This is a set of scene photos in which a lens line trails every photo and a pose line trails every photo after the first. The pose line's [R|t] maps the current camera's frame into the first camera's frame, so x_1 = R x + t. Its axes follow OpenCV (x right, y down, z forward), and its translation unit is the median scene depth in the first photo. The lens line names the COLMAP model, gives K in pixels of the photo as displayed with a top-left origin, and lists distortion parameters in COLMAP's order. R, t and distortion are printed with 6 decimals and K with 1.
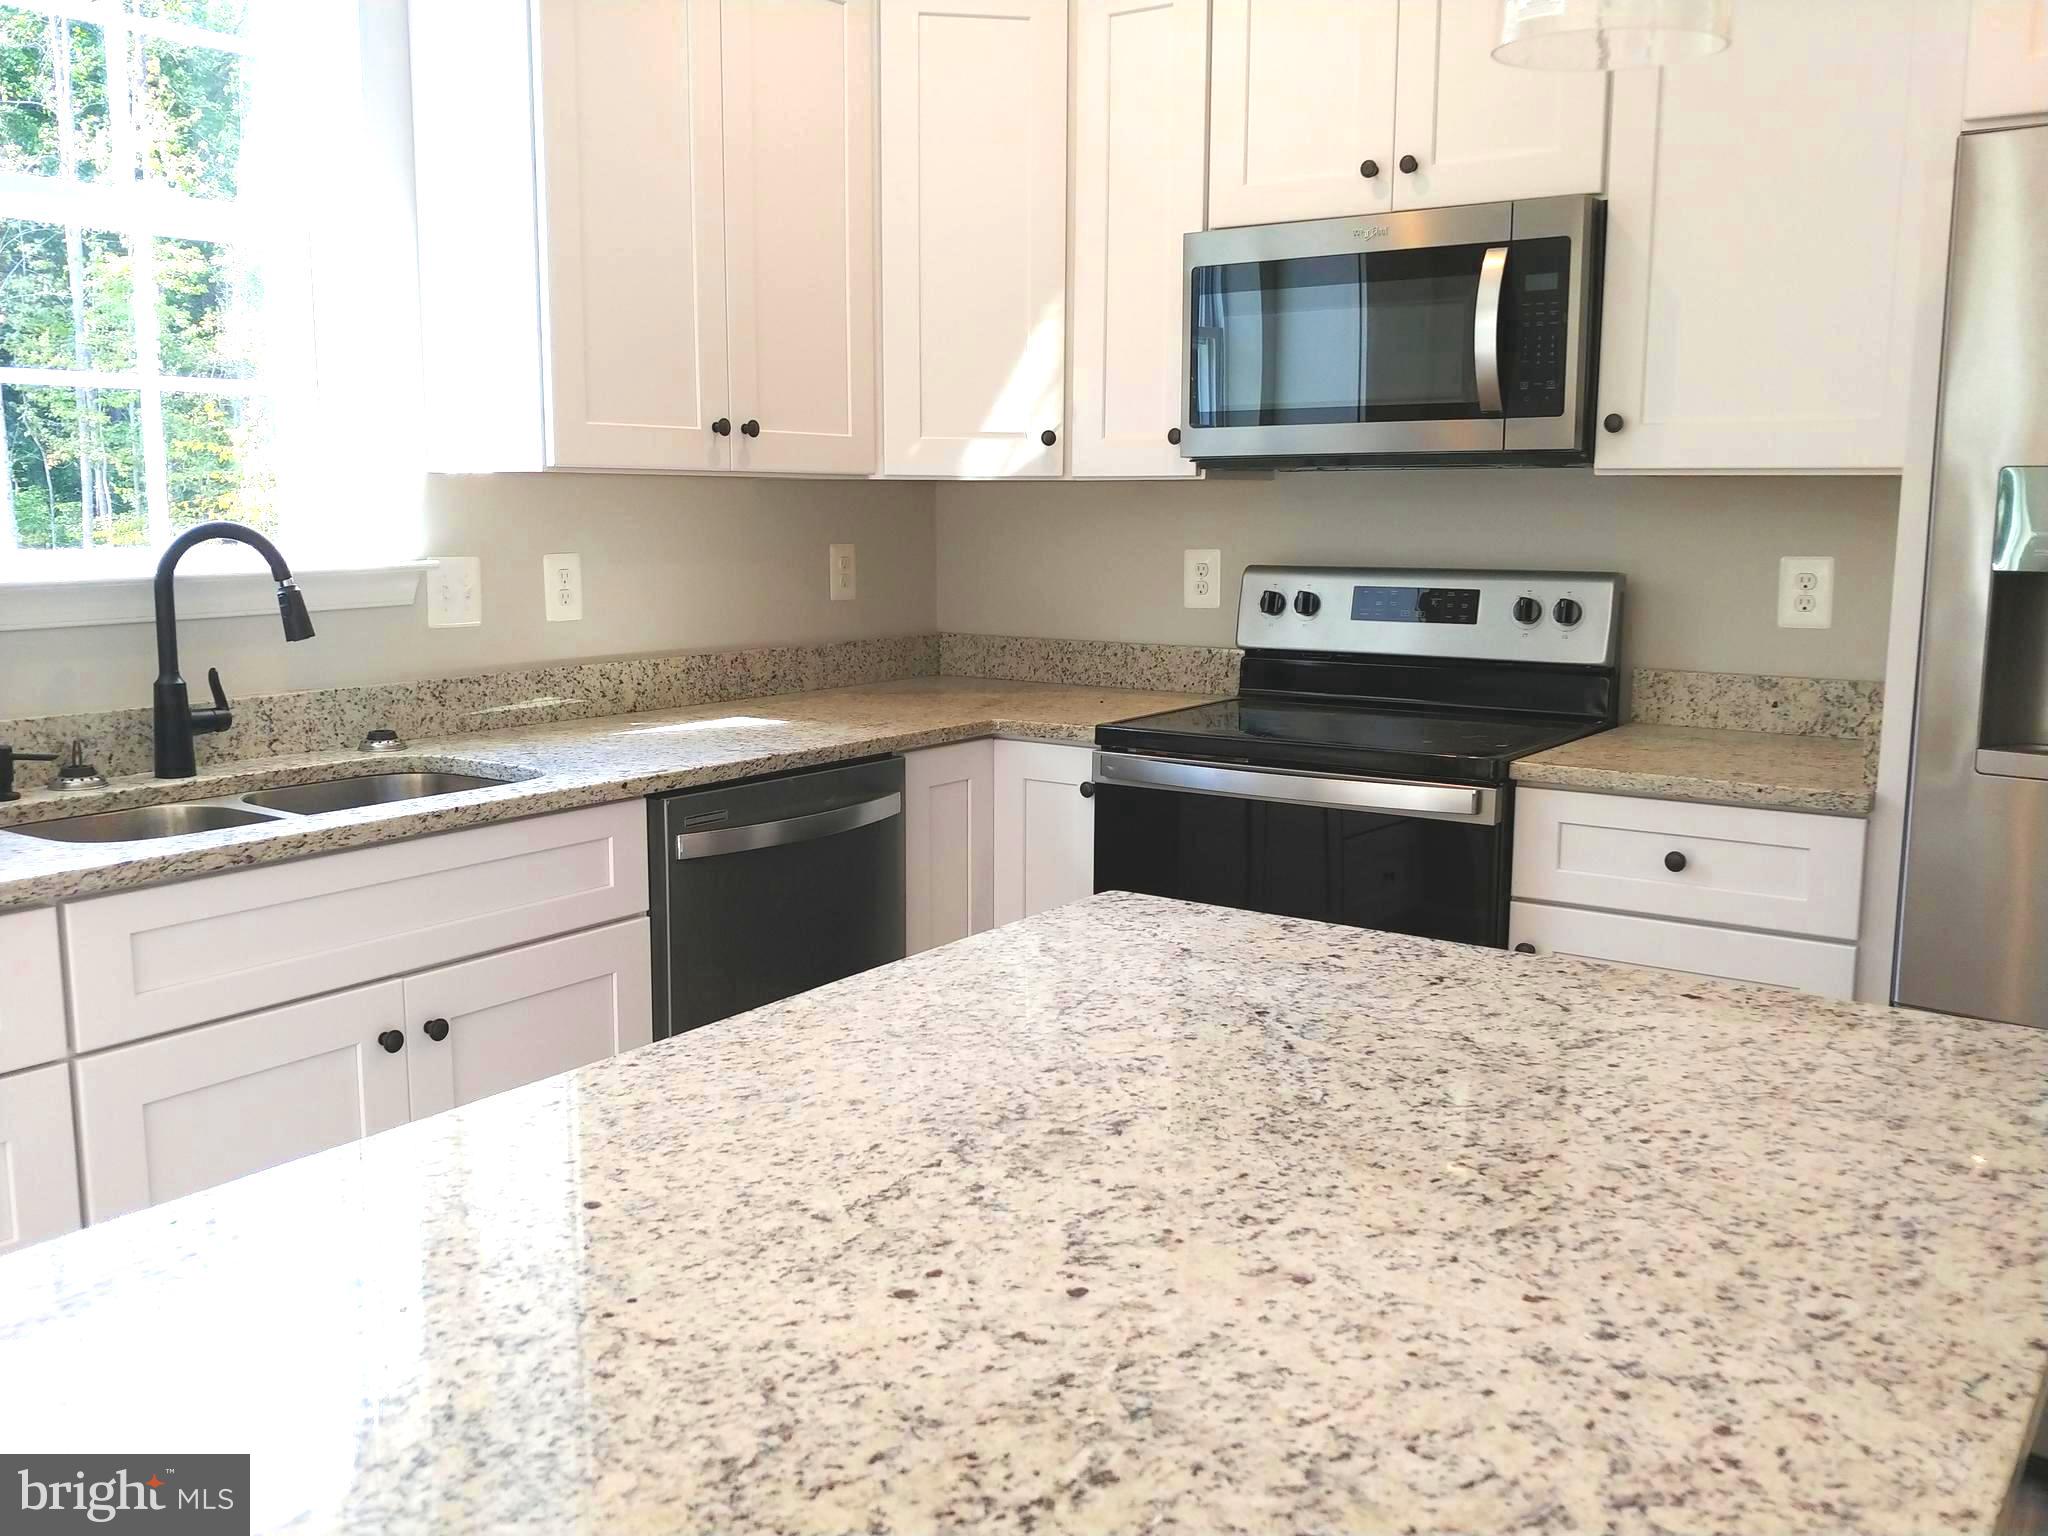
lens RADIAL K [[1820.0, 0, 1021.0], [0, 1820.0, 768.3], [0, 0, 1]] dist [0.035369, -0.020799]
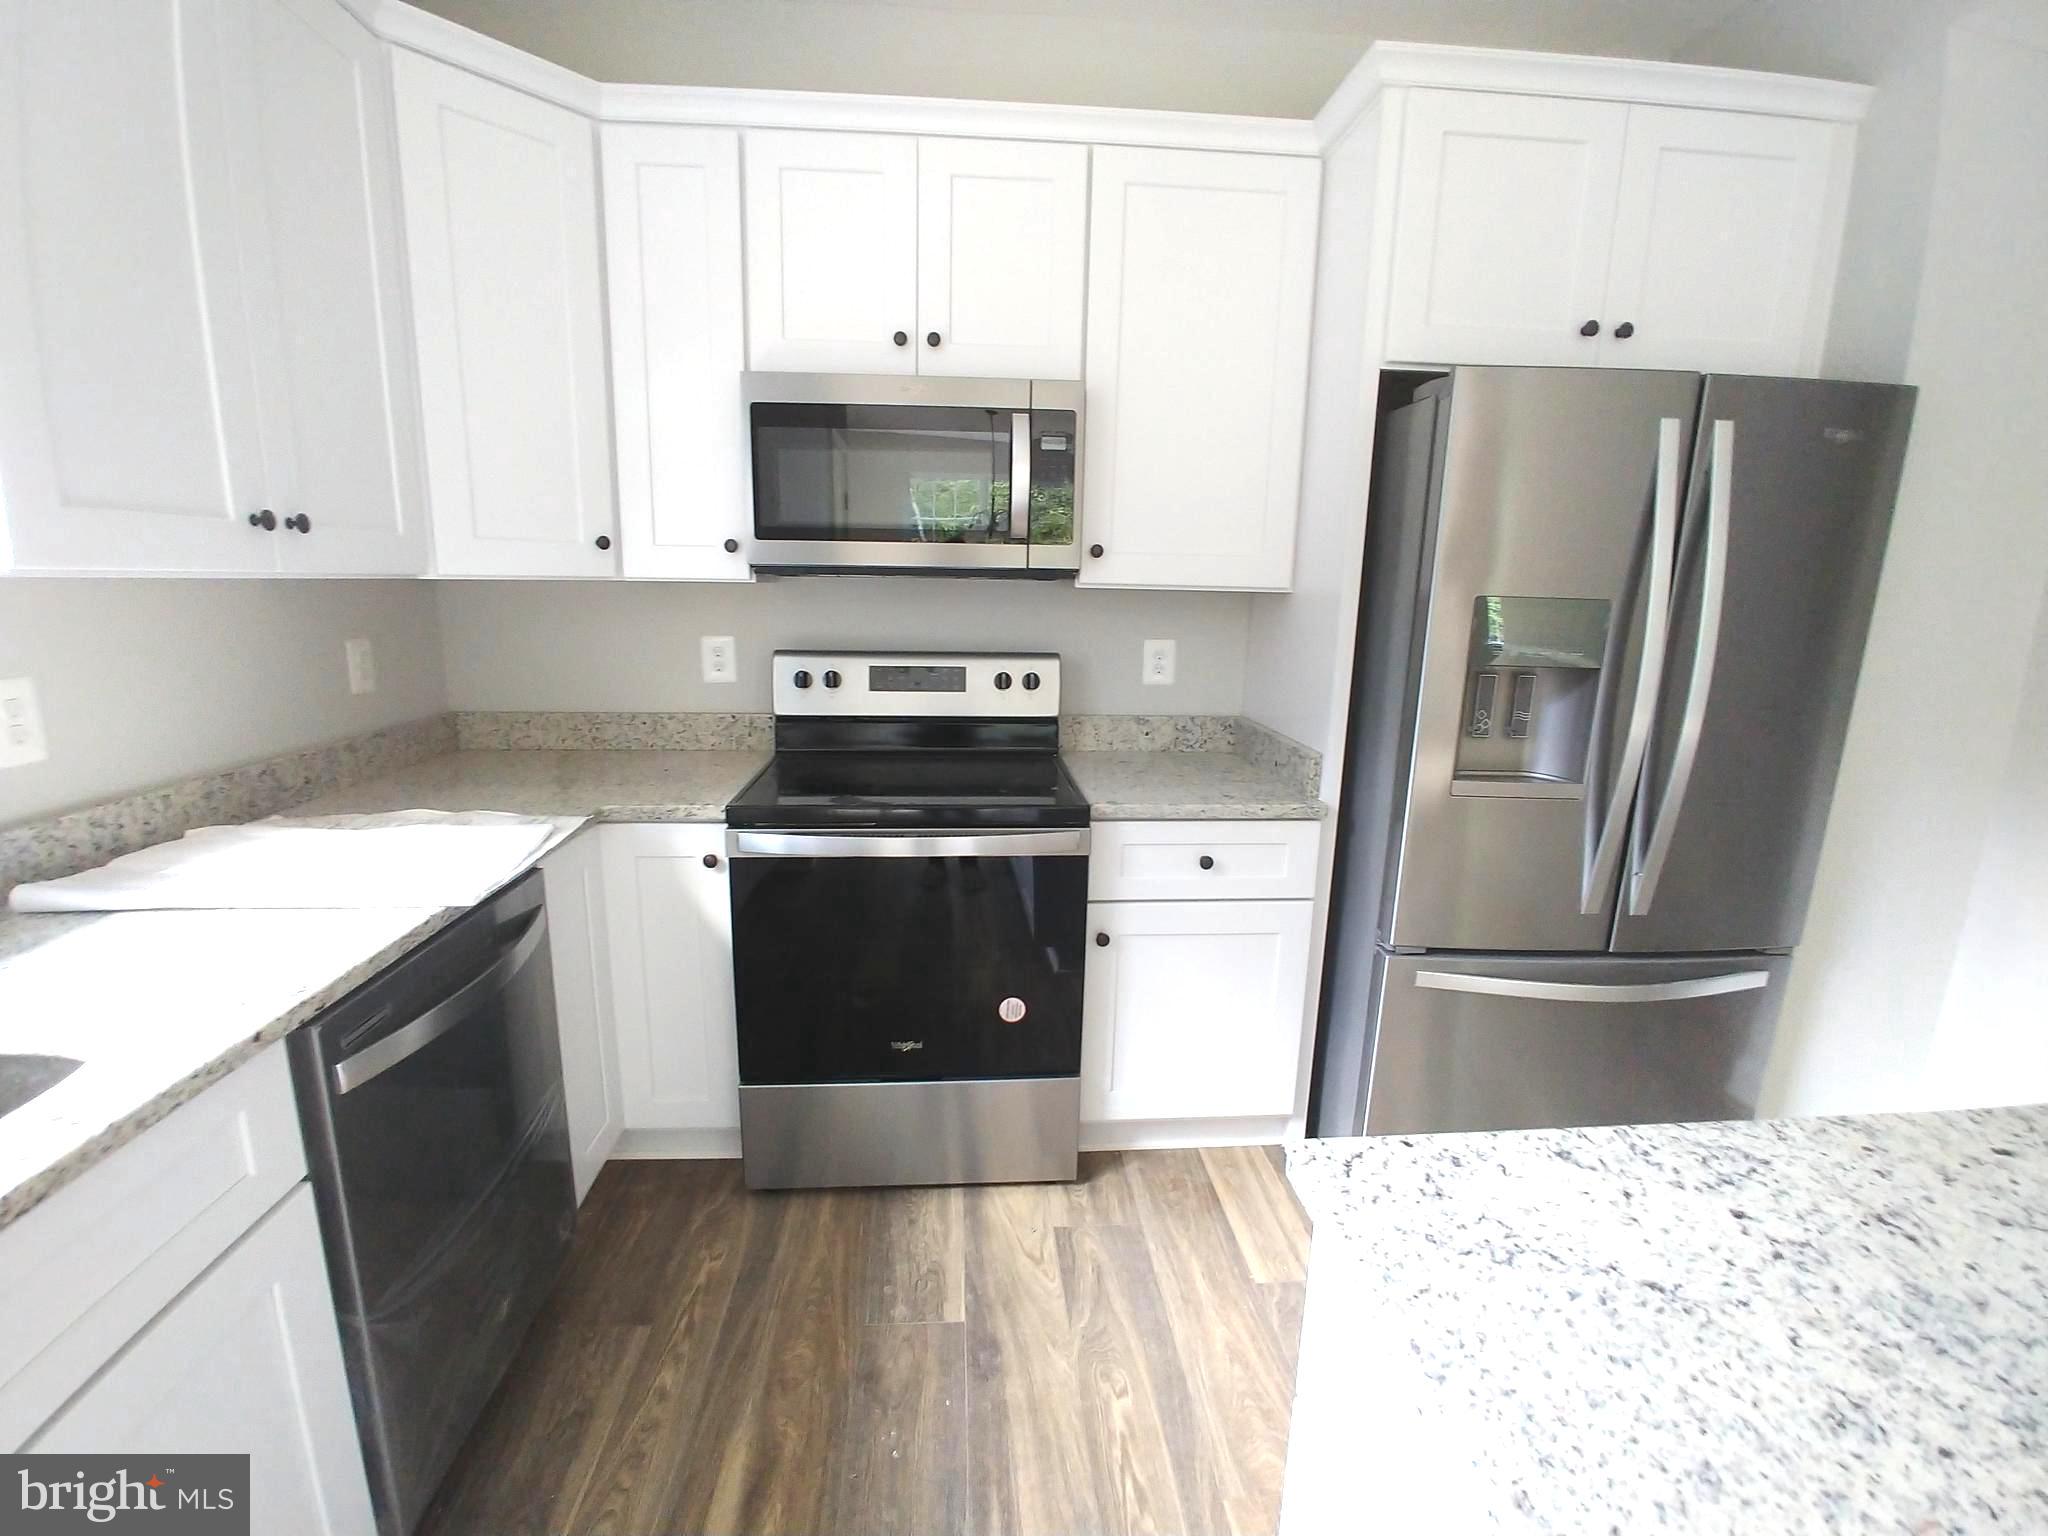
lens RADIAL K [[889.1, 0, 1024.7], [0, 889.1, 765.0], [0, 0, 1]] dist [-0.030963, 0.003944]
pose [[0.767548, -0.114426, 0.630695, -0.149891], [0.075556, 0.993229, 0.088249, -0.079147], [-0.636523, -0.020082, 0.770997, 0.445157]]
